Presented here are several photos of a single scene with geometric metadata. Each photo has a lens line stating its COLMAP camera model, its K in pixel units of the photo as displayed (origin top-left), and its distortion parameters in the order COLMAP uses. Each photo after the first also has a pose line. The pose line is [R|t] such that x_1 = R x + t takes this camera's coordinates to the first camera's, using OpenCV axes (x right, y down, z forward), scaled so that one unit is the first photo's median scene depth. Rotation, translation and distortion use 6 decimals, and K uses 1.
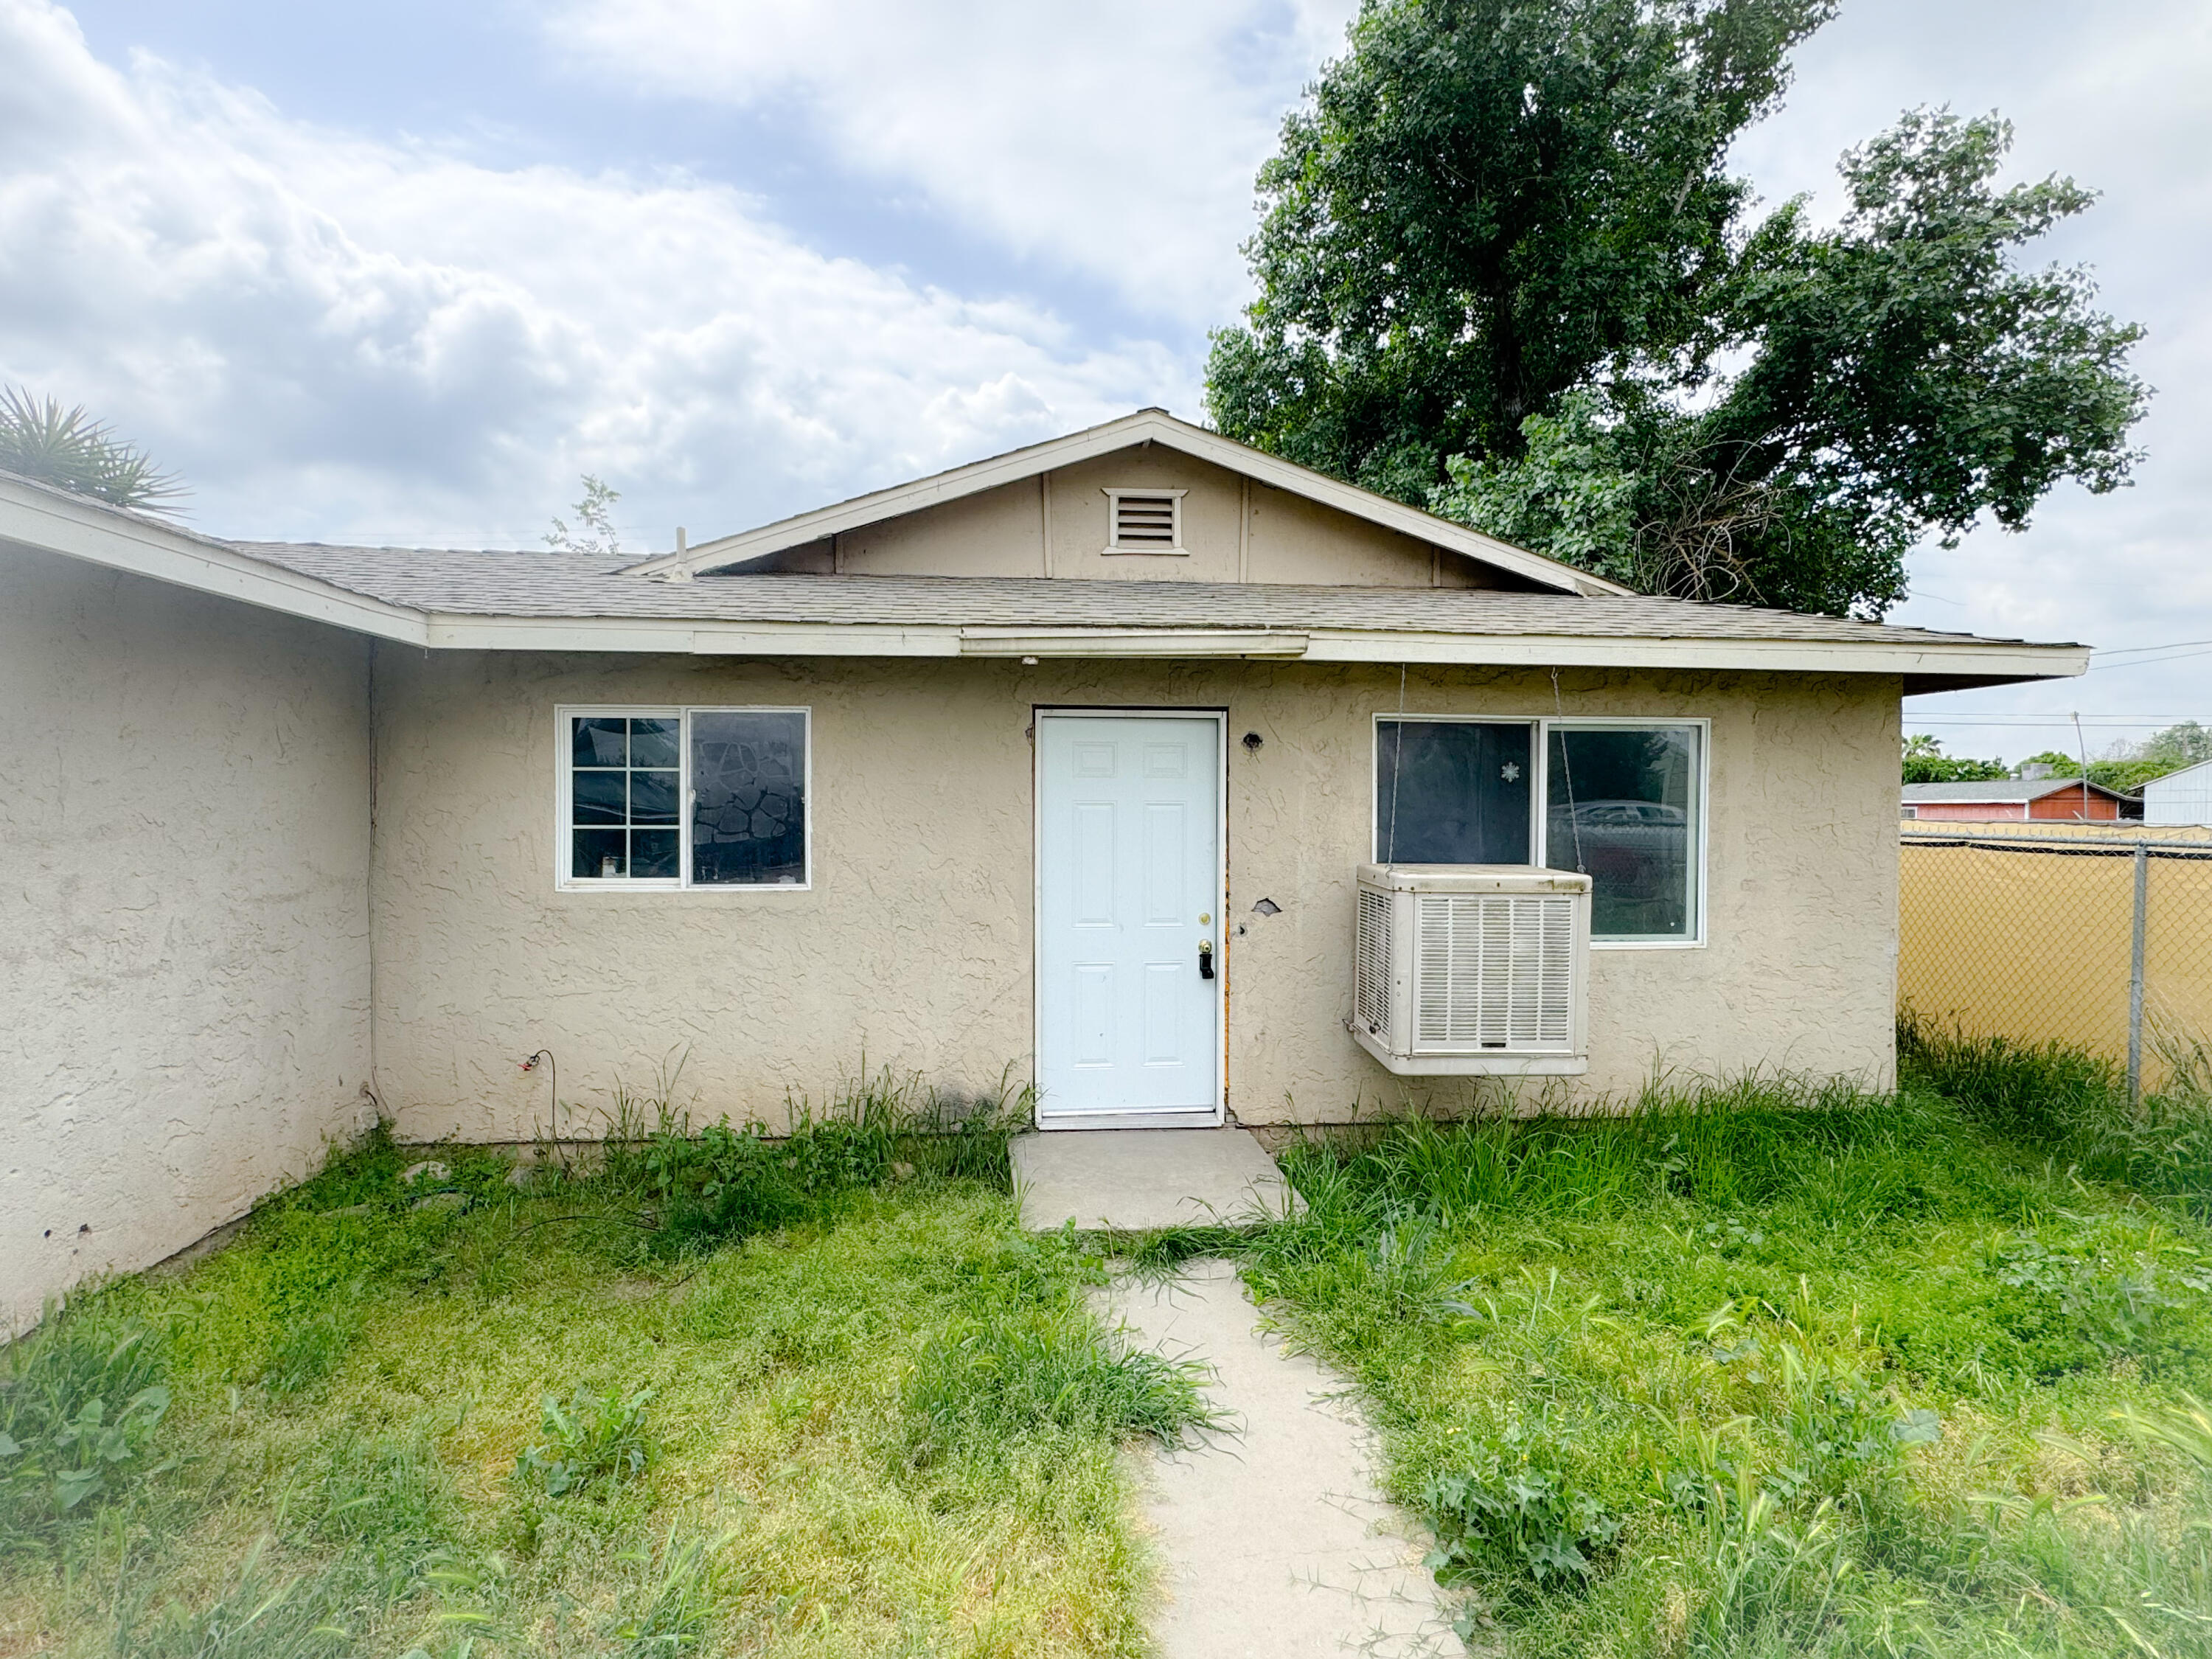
lens RADIAL K [[1101.4, 0, 1106.0], [0, 1101.4, 829.5], [0, 0, 1]] dist [-0.002409, 0.000348]
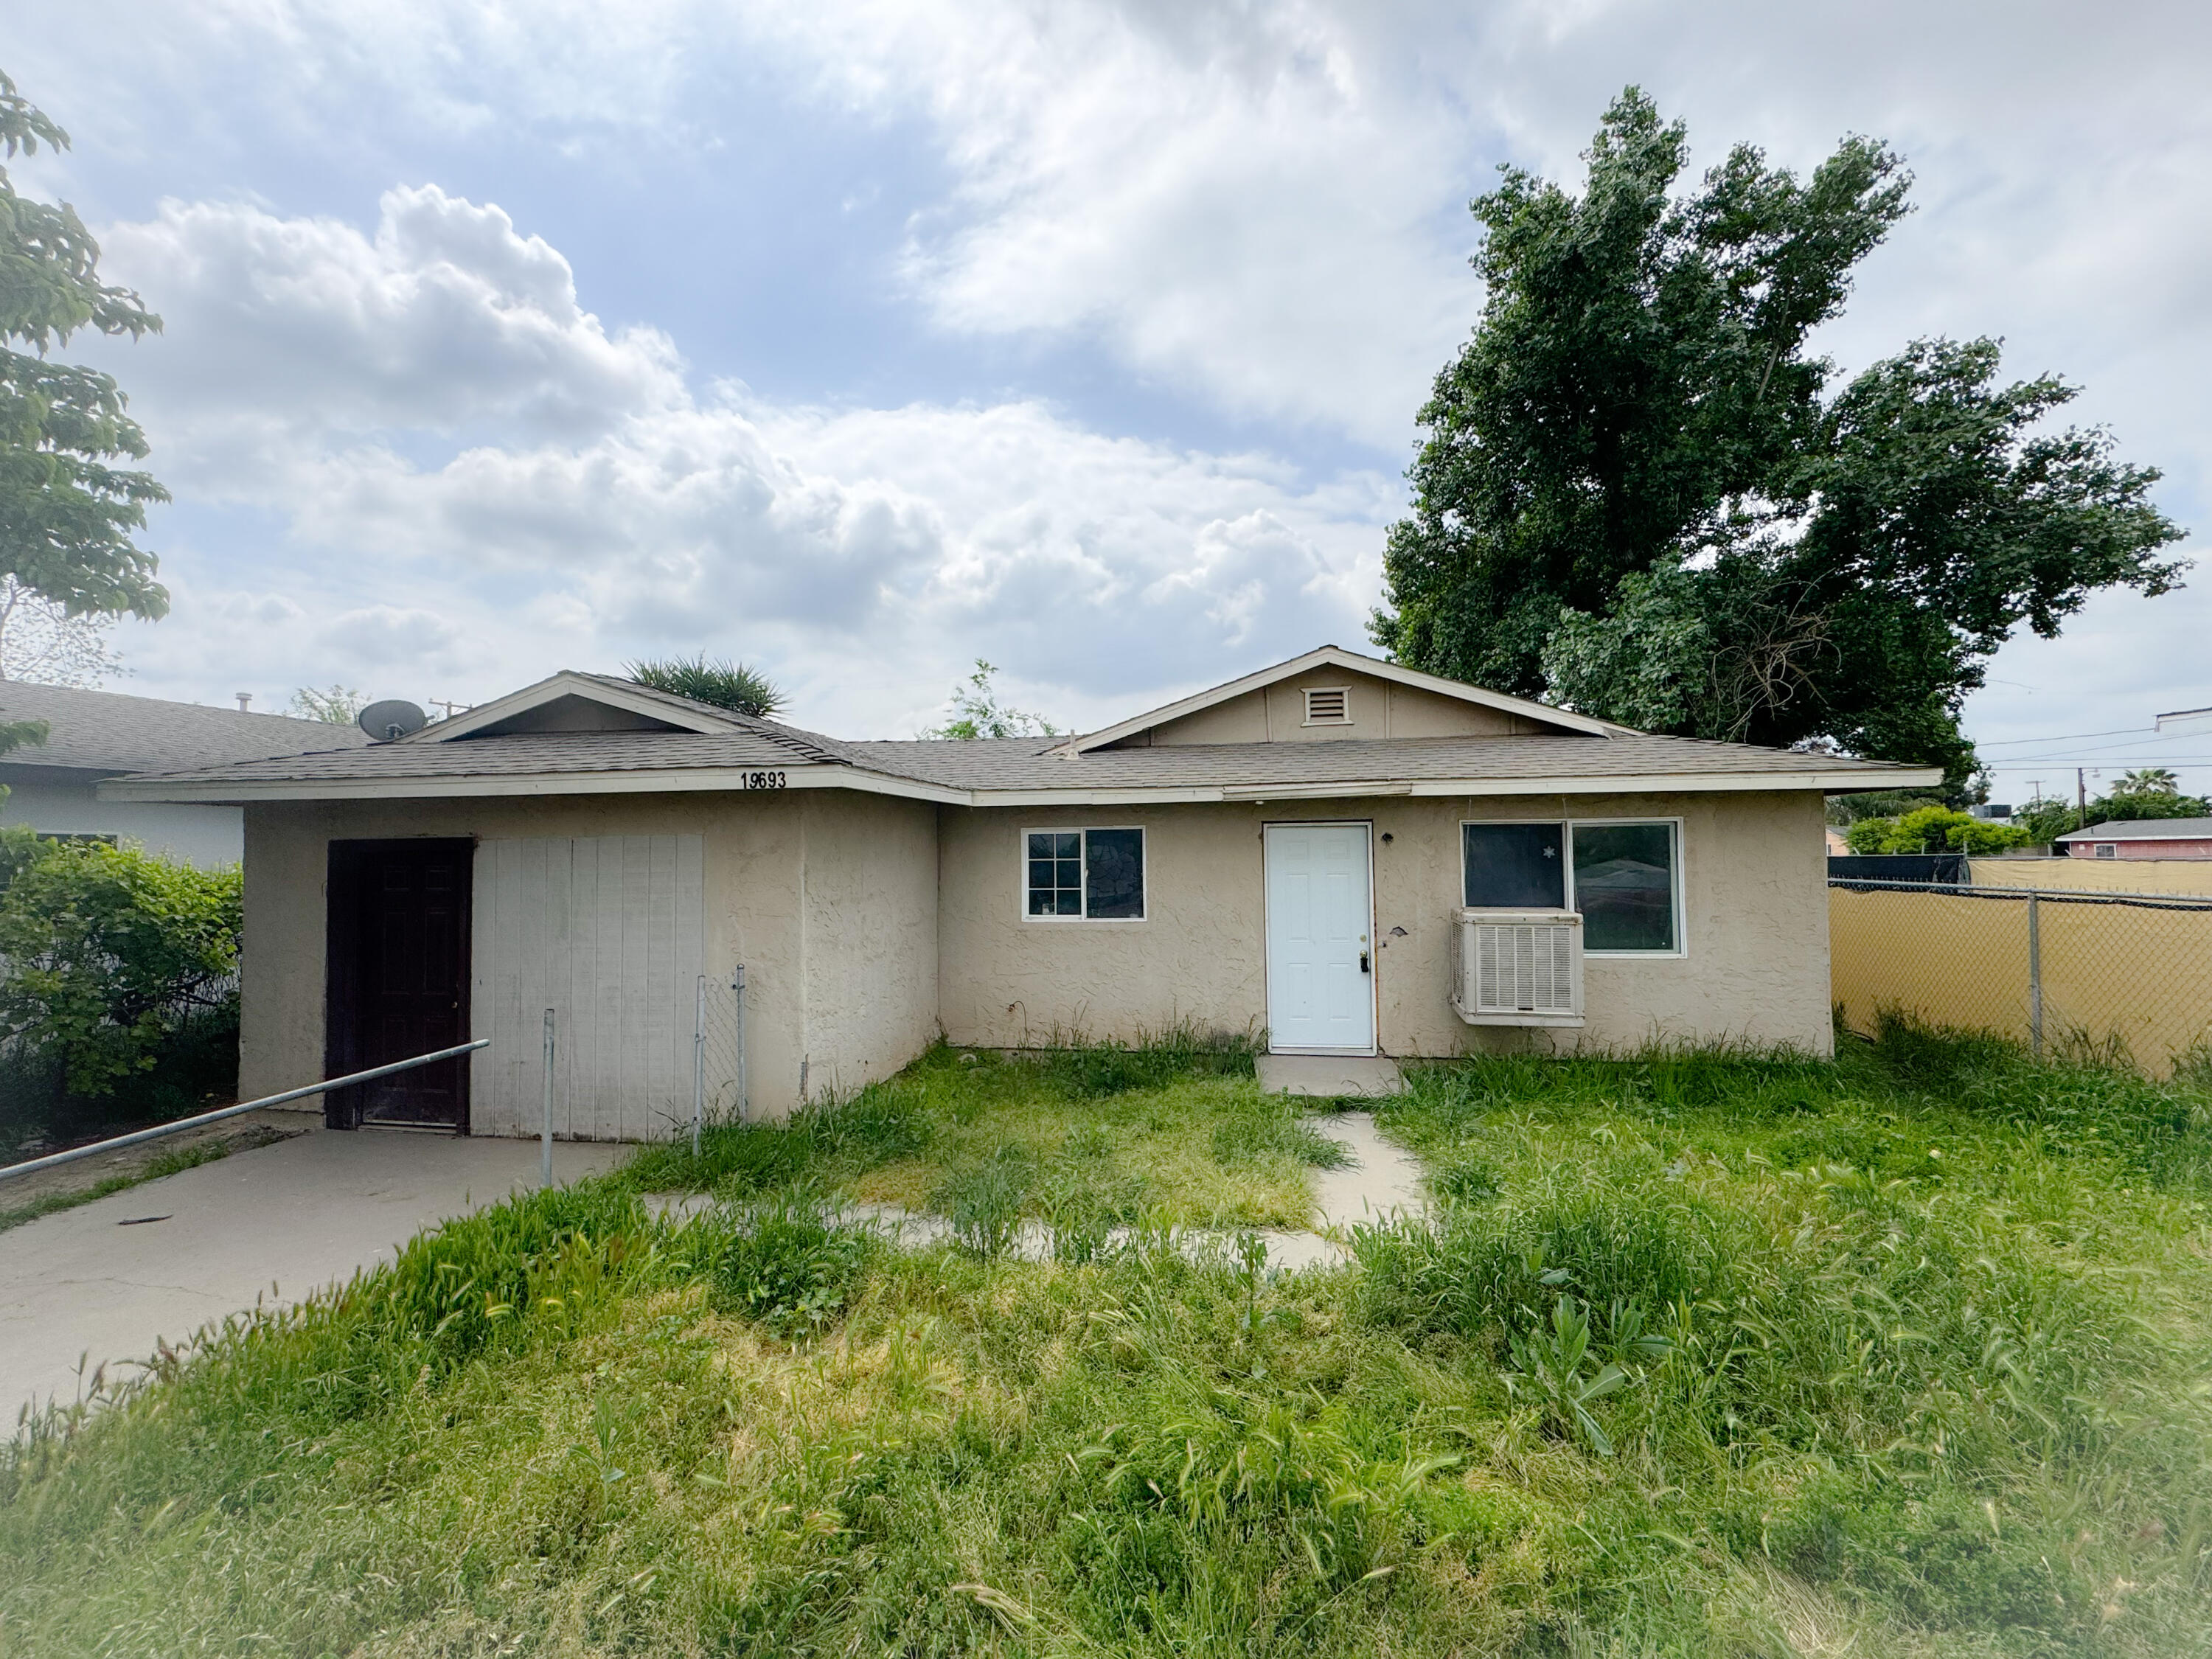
lens RADIAL K [[884.9, 0, 1104.7], [0, 884.9, 819.6], [0, 0, 1]] dist [-0.001099, 0.000131]
pose [[0.968513, -0.025771, -0.247624, 0.043616], [0.011314, 0.998156, -0.059629, -0.028426], [0.248704, 0.054950, 0.967019, -0.480276]]
